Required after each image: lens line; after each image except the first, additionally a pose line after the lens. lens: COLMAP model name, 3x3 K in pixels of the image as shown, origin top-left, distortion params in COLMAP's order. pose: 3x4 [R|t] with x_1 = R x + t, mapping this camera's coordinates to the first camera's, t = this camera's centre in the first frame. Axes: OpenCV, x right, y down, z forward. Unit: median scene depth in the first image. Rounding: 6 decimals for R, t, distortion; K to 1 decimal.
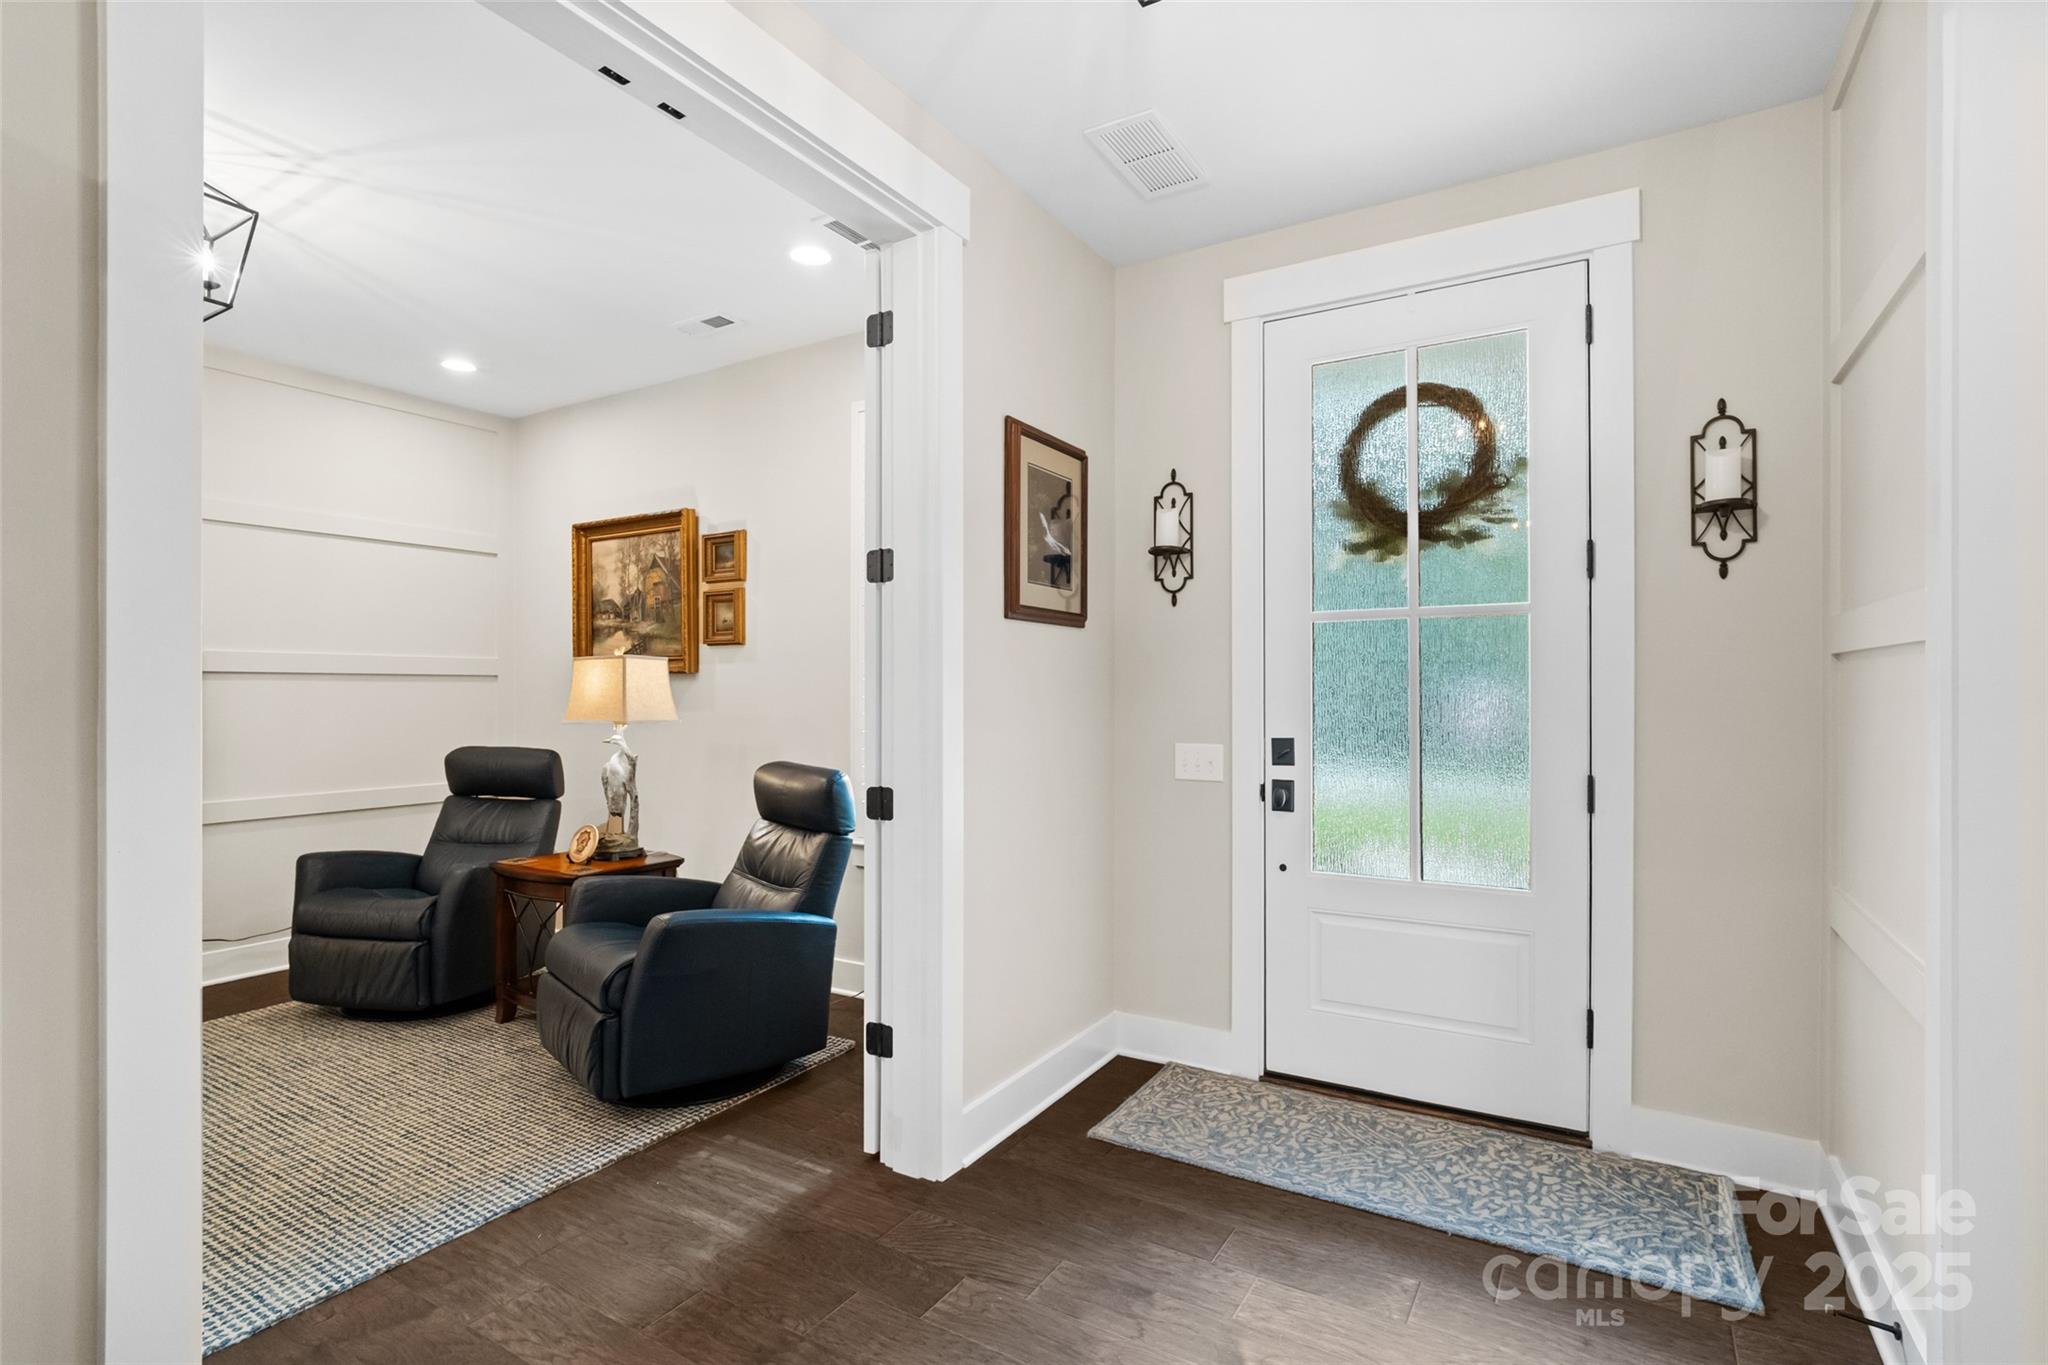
lens RADIAL K [[973.5, 0, 1025.6], [0, 973.5, 693.5], [0, 0, 1]] dist [-0.014282, 0.004875]
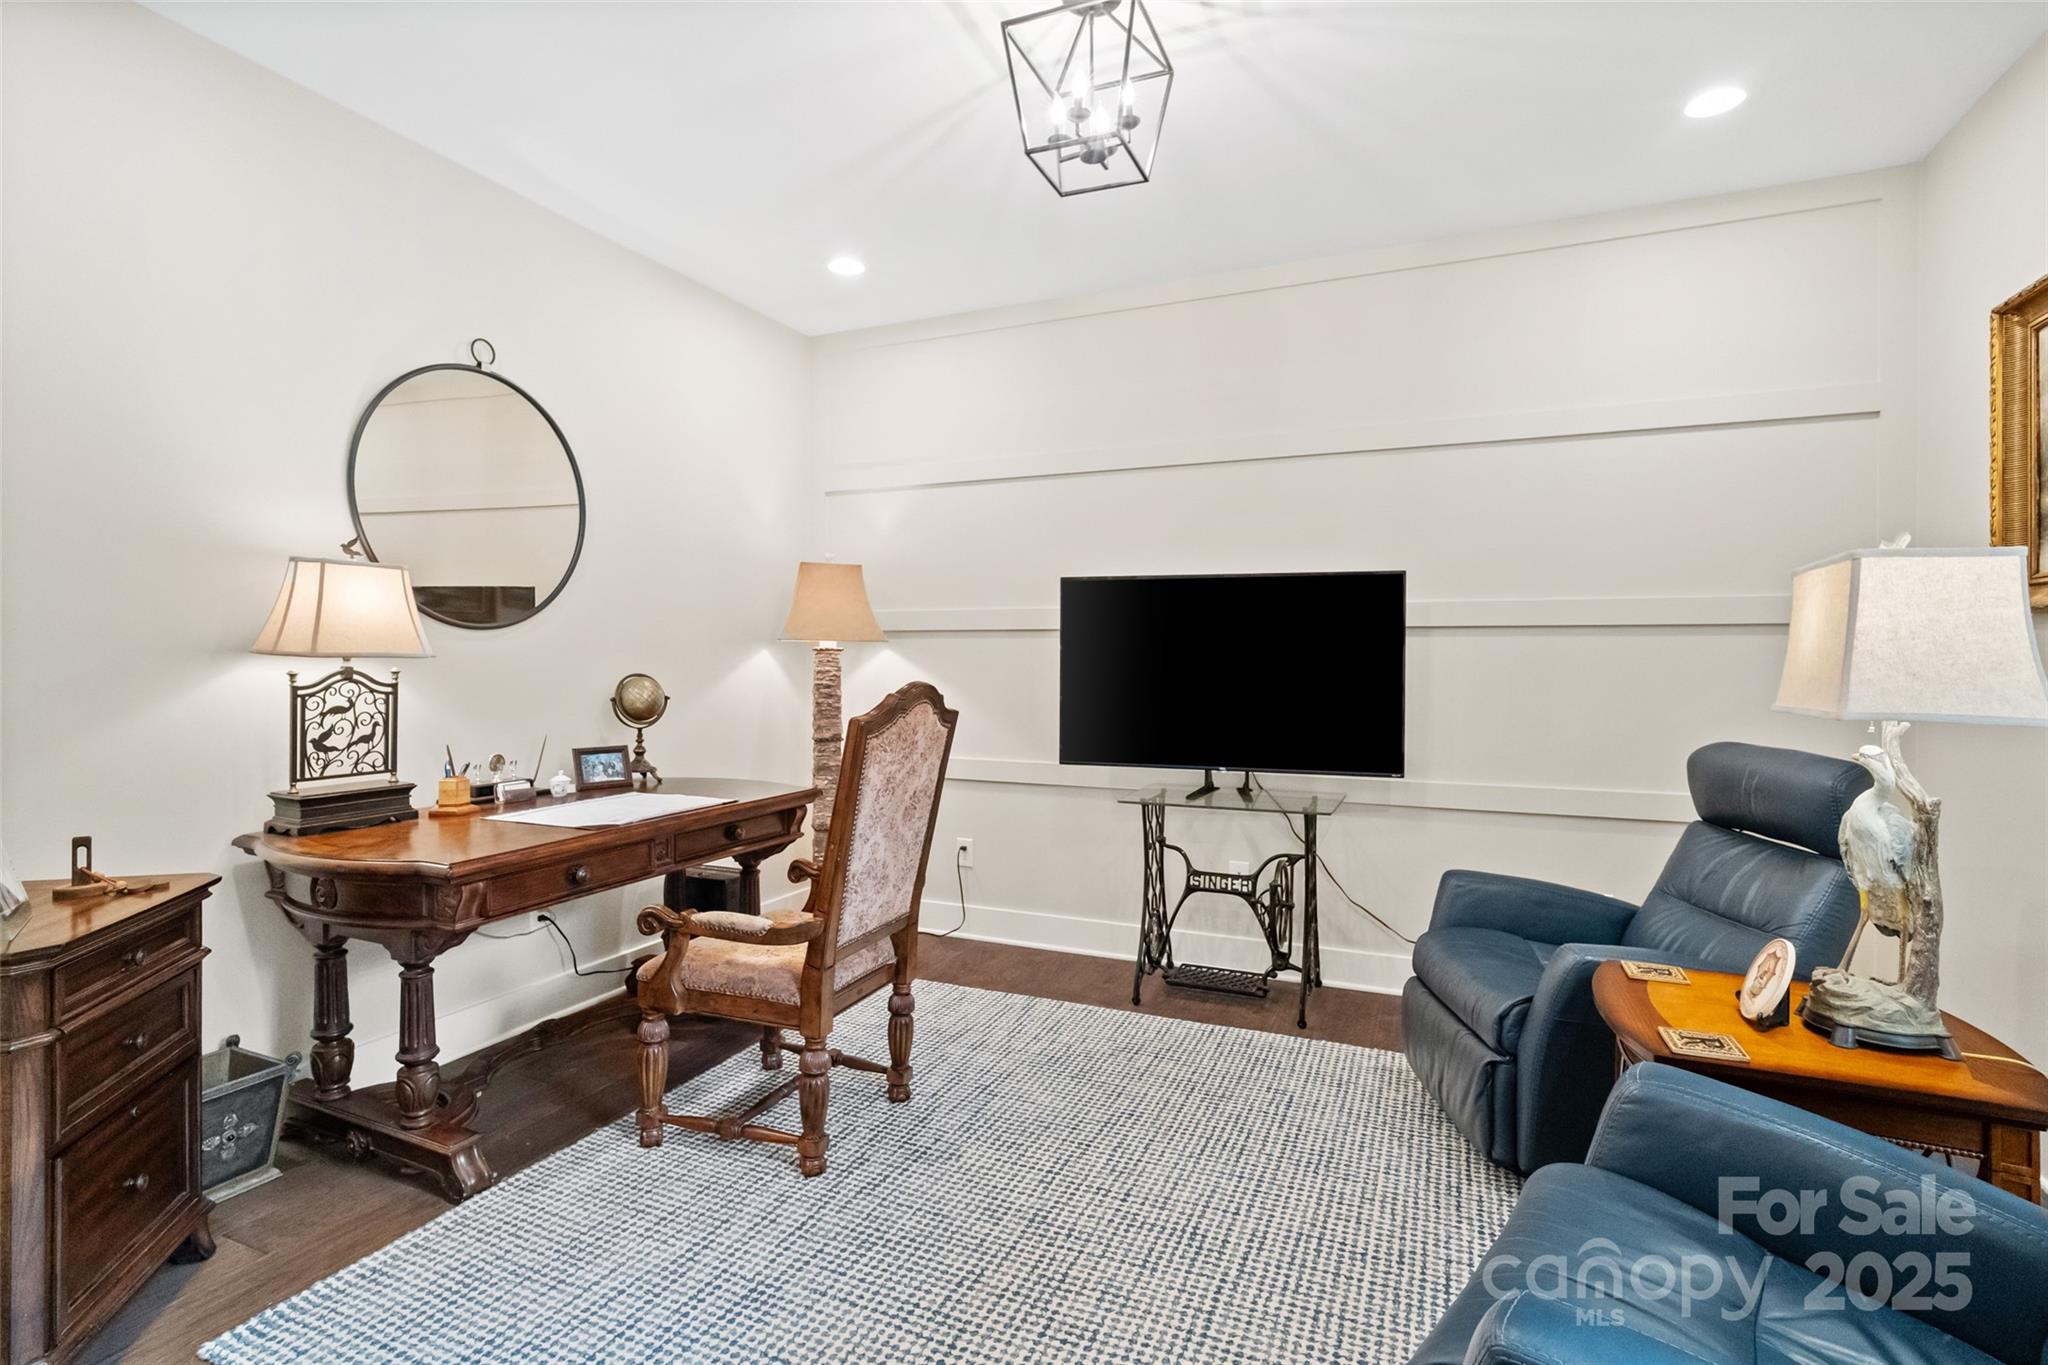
lens RADIAL K [[973.5, 0, 1015.8], [0, 973.5, 669.1], [0, 0, 1]] dist [-0.014282, 0.004875]
pose [[0.120022, 0.008657, -0.992733, -0.051143], [-0.001006, 0.999963, 0.008598, 0.006863], [0.992771, -0.000034, 0.120026, 0.573841]]
